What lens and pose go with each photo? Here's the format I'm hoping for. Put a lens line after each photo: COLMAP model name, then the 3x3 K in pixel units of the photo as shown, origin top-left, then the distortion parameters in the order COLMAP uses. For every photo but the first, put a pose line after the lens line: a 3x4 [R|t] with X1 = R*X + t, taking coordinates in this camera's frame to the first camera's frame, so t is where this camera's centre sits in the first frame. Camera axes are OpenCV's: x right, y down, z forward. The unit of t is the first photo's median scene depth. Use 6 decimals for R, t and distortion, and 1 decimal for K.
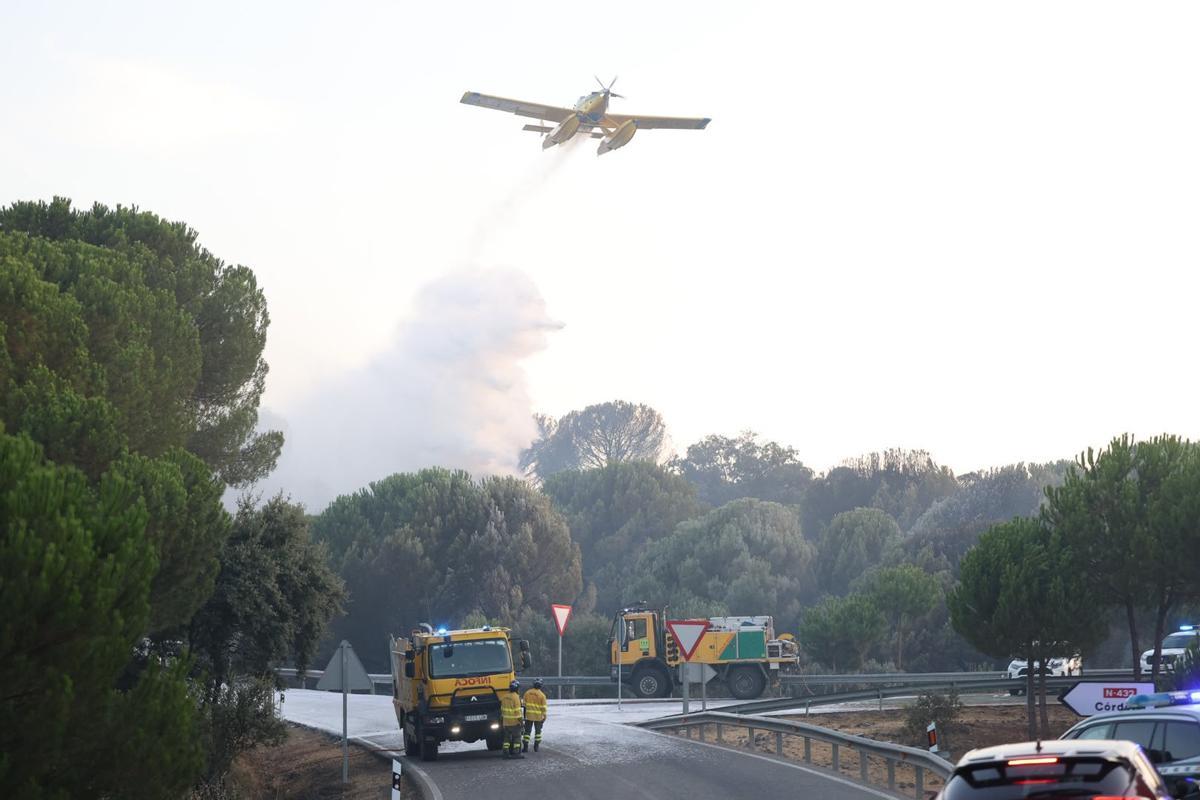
lens RADIAL K [[3833.5, 0, 572.2], [0, 3833.5, 400.0], [0, 0, 1]] dist [0.271257, -1.271601]
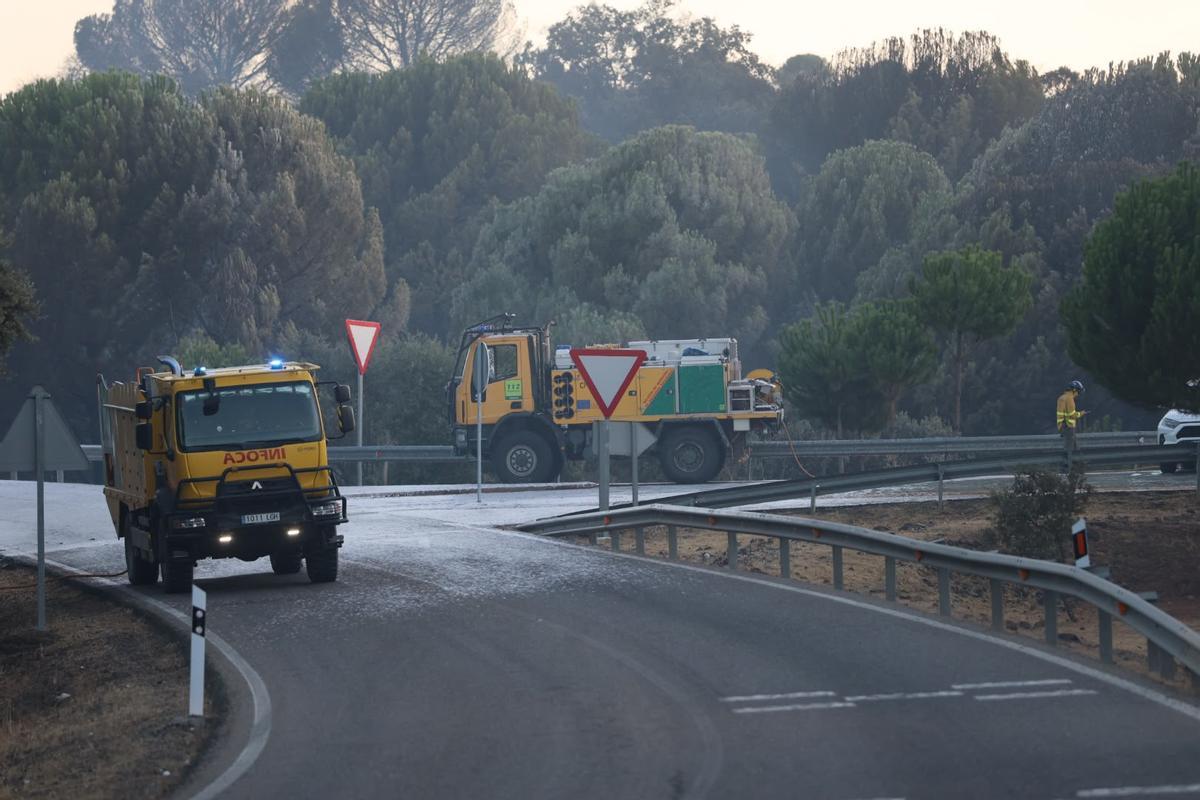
lens RADIAL K [[7231.7, 0, 599.9], [0, 7231.7, 424.8], [0, 0, 1]] dist [2.494164, 1.895574]
pose [[0.998940, -0.005354, 0.045710, -0.017541], [0.002174, 0.997591, 0.069331, -0.005539], [-0.045971, -0.069159, 0.996546, -0.072244]]
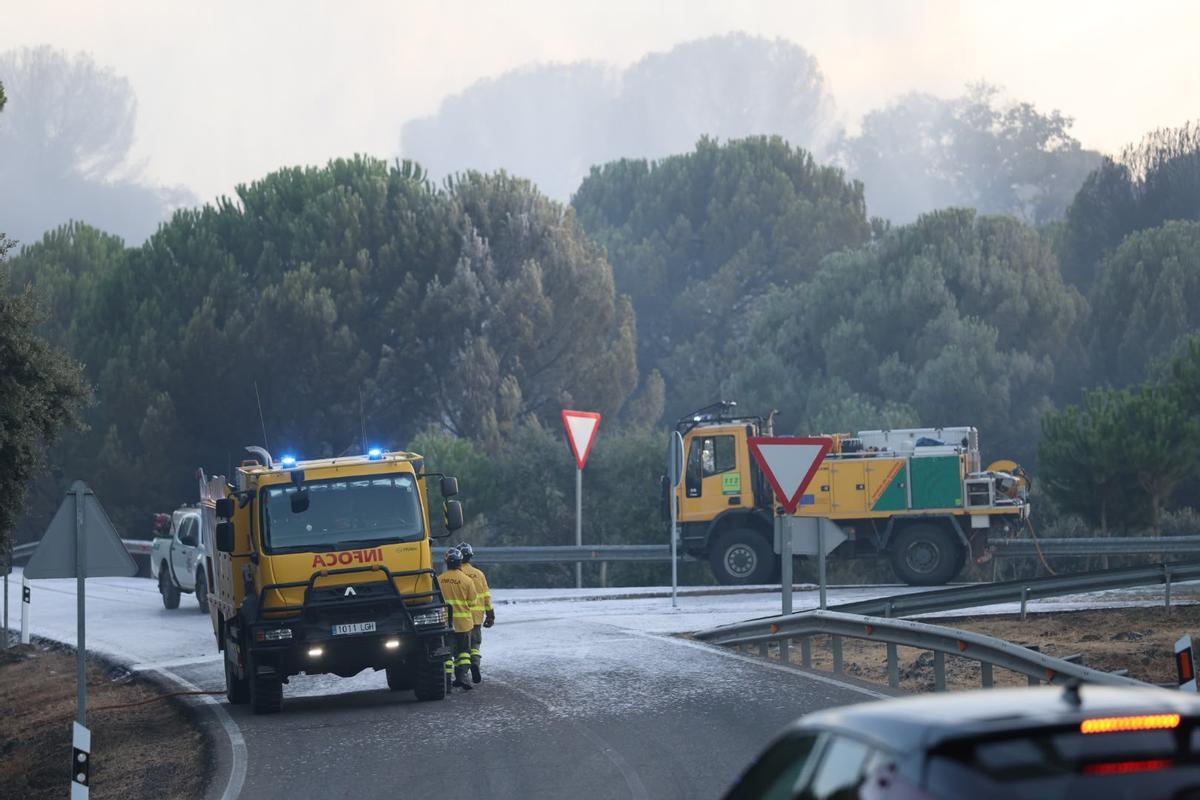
lens RADIAL K [[6816.9, 0, 581.4], [0, 6816.9, 401.6], [0, 0, 1]] dist [2.303782, -18.085988]
pose [[0.999688, -0.011604, -0.022135, 0.019018], [0.012715, 0.998630, 0.050754, 0.004546], [0.021515, -0.051019, 0.998466, 0.062699]]
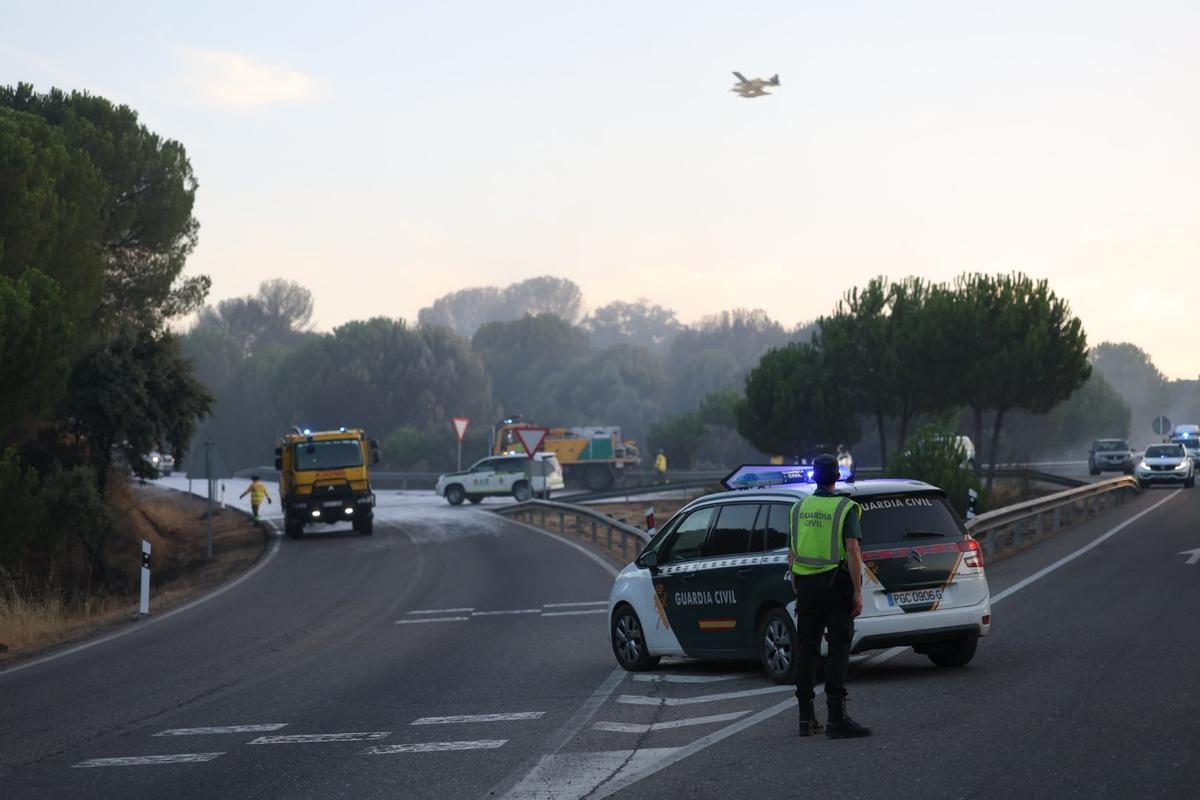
lens RADIAL K [[2556.5, 0, 600.0], [0, 2556.5, 400.0], [0, 0, 1]] dist [-0.052027, -0.098111]
pose [[0.999940, 0.003526, 0.010357, 0.036840], [-0.003944, 0.999164, 0.040684, 0.012587], [-0.010205, -0.040722, 0.999118, 0.145443]]
